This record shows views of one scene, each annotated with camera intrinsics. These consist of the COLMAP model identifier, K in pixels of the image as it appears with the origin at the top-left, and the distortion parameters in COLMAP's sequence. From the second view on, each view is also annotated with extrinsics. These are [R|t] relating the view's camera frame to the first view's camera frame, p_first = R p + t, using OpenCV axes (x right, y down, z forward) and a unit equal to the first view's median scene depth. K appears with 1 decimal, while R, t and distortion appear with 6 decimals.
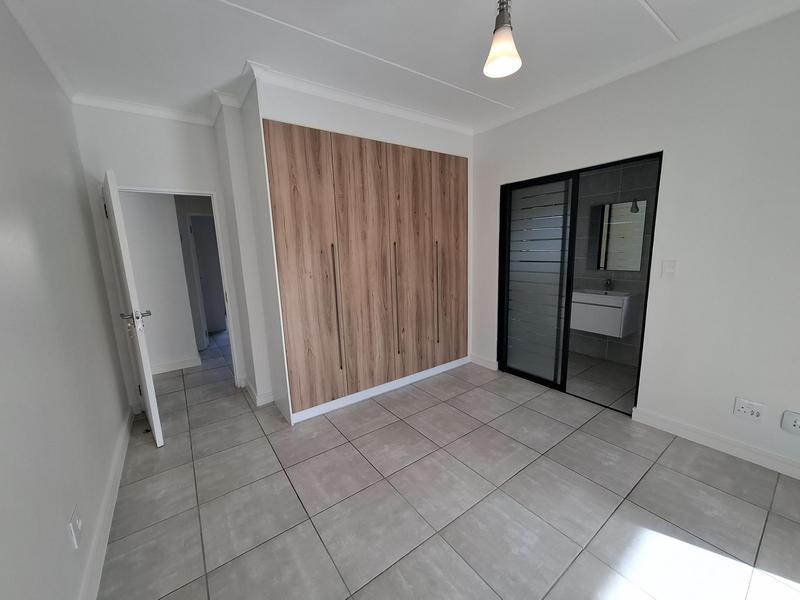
lens RADIAL K [[315.1, 0, 399.4], [0, 315.1, 301.9], [0, 0, 1]] dist [-0.002237, -0.000277]
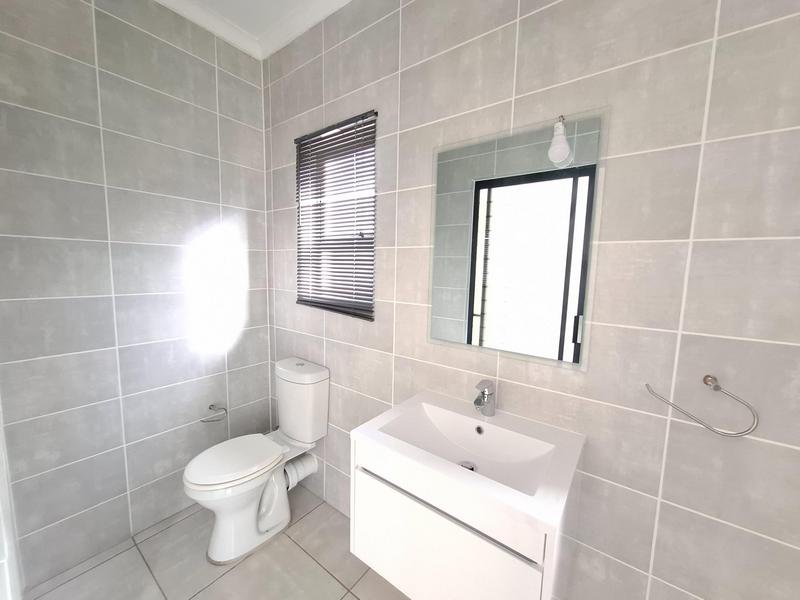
lens RADIAL K [[315.1, 0, 403.6], [0, 315.1, 302.9], [0, 0, 1]] dist [-0.002237, -0.000277]
pose [[0.949124, 0.025419, 0.313874, 0.616726], [-0.004511, 0.997732, -0.067162, -0.160063], [-0.314869, 0.062329, 0.947086, 0.919877]]
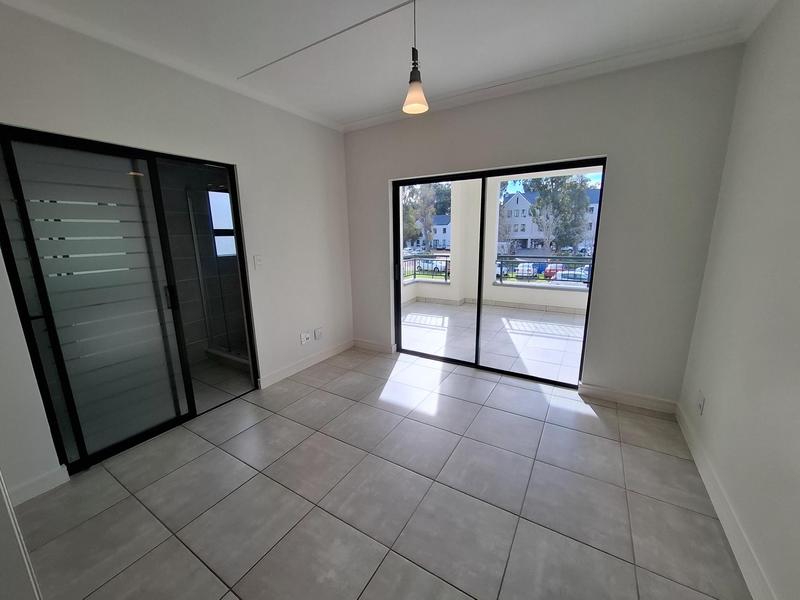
lens RADIAL K [[315.1, 0, 400.7], [0, 315.1, 298.4], [0, 0, 1]] dist [-0.002237, -0.000277]
pose [[-0.387554, -0.148356, 0.909831, -0.430399], [0.191563, 0.952460, 0.236906, -0.117413], [-0.901724, 0.266104, -0.340710, 0.717199]]
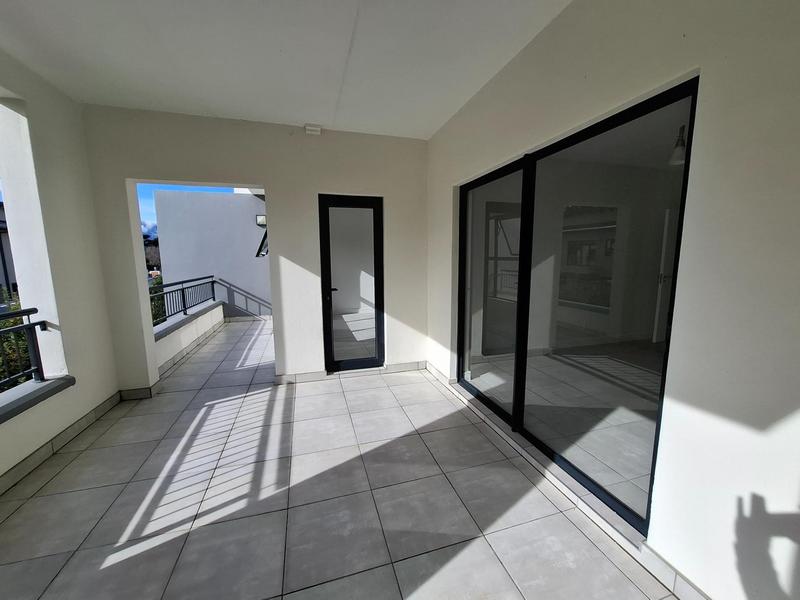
lens RADIAL K [[315.1, 0, 400.3], [0, 315.1, 300.6], [0, 0, 1]] dist [-0.002237, -0.000277]
pose [[-0.334463, 0.163116, -0.928185, 1.318377], [-0.142144, 0.964908, 0.220790, 0.004916], [0.931627, 0.205782, -0.299540, 0.014528]]
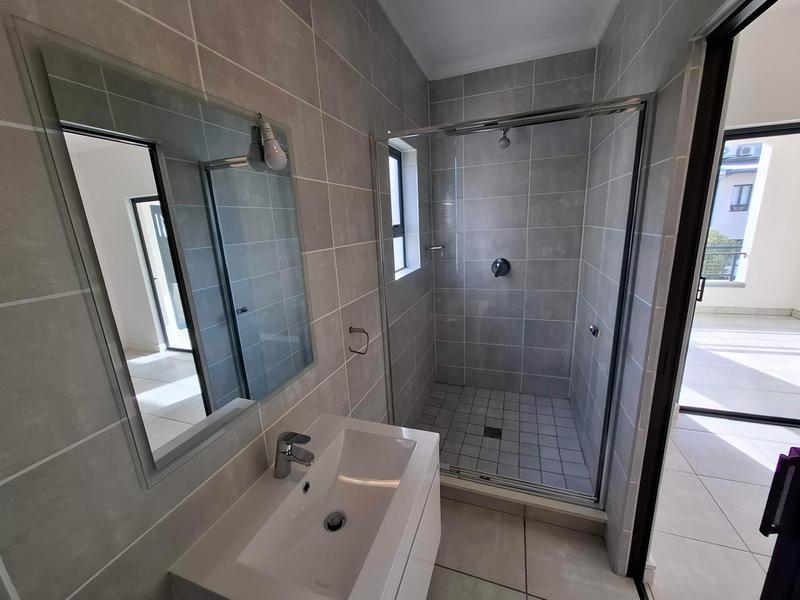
lens RADIAL K [[315.1, 0, 399.1], [0, 315.1, 300.9], [0, 0, 1]] dist [-0.002237, -0.000277]
pose [[-0.567683, -0.131991, 0.812598, 0.550646], [0.211947, 0.930358, 0.299185, -0.267116], [-0.795497, 0.342070, -0.500173, 1.236741]]
